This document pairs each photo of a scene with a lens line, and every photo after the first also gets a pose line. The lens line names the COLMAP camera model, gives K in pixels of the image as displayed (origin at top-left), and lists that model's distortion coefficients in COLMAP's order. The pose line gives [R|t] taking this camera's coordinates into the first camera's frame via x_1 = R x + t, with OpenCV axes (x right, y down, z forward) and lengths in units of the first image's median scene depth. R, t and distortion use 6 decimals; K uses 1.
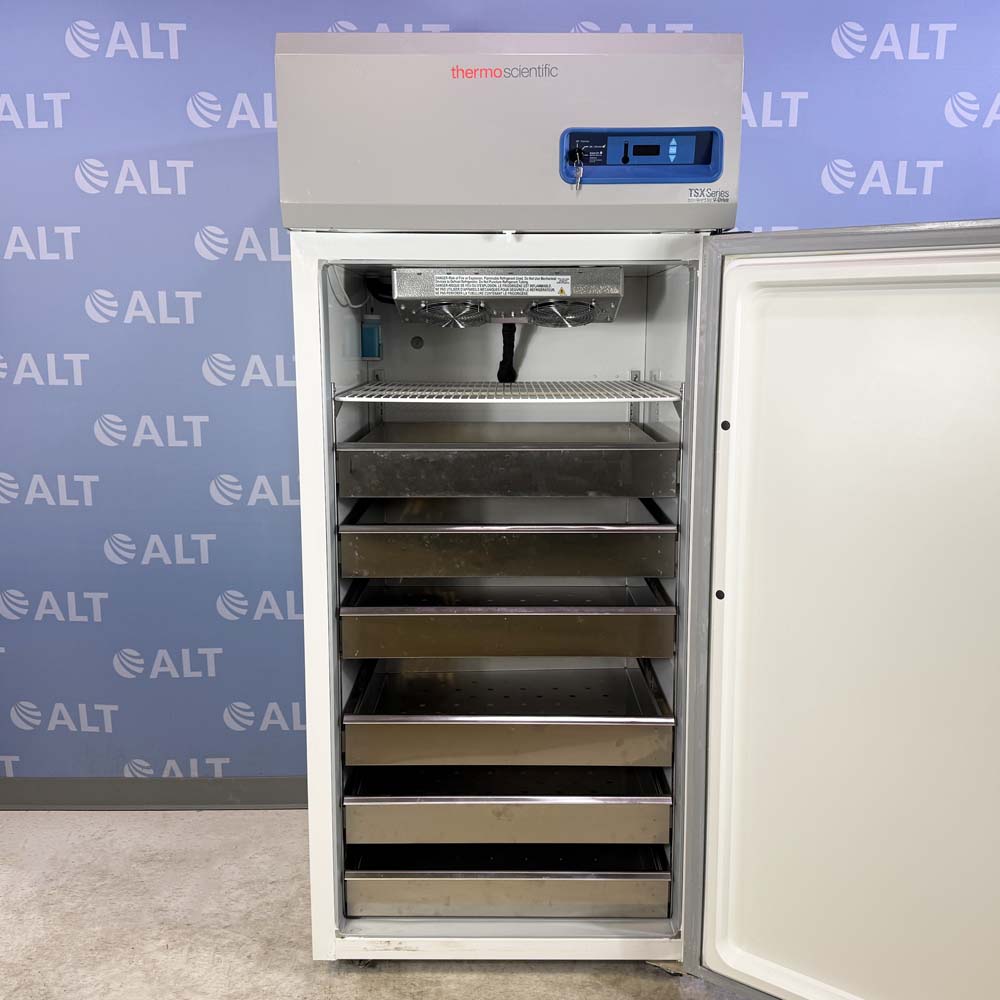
lens RADIAL K [[1052.7, 0, 500.0], [0, 1052.7, 500.0], [0, 0, 1]] dist [0.082769, -0.166862]
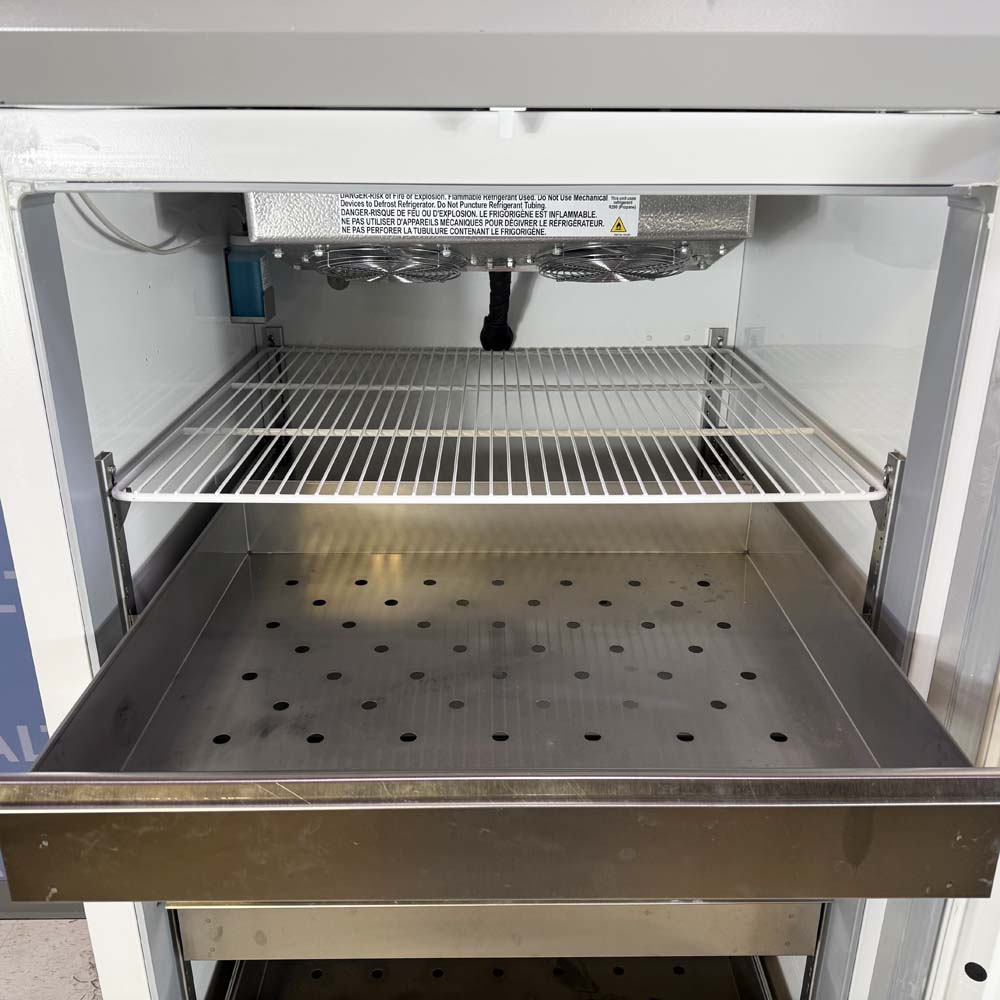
lens RADIAL K [[963.0, 0, 492.6], [0, 963.0, 513.4], [0, 0, 1]] dist [0.069457, -0.133177]
pose [[0.999979, 0.000259, 0.006444, 0.000566], [-0.001626, 0.977040, 0.213049, -0.082231], [-0.006241, -0.213055, 0.977020, 0.280376]]
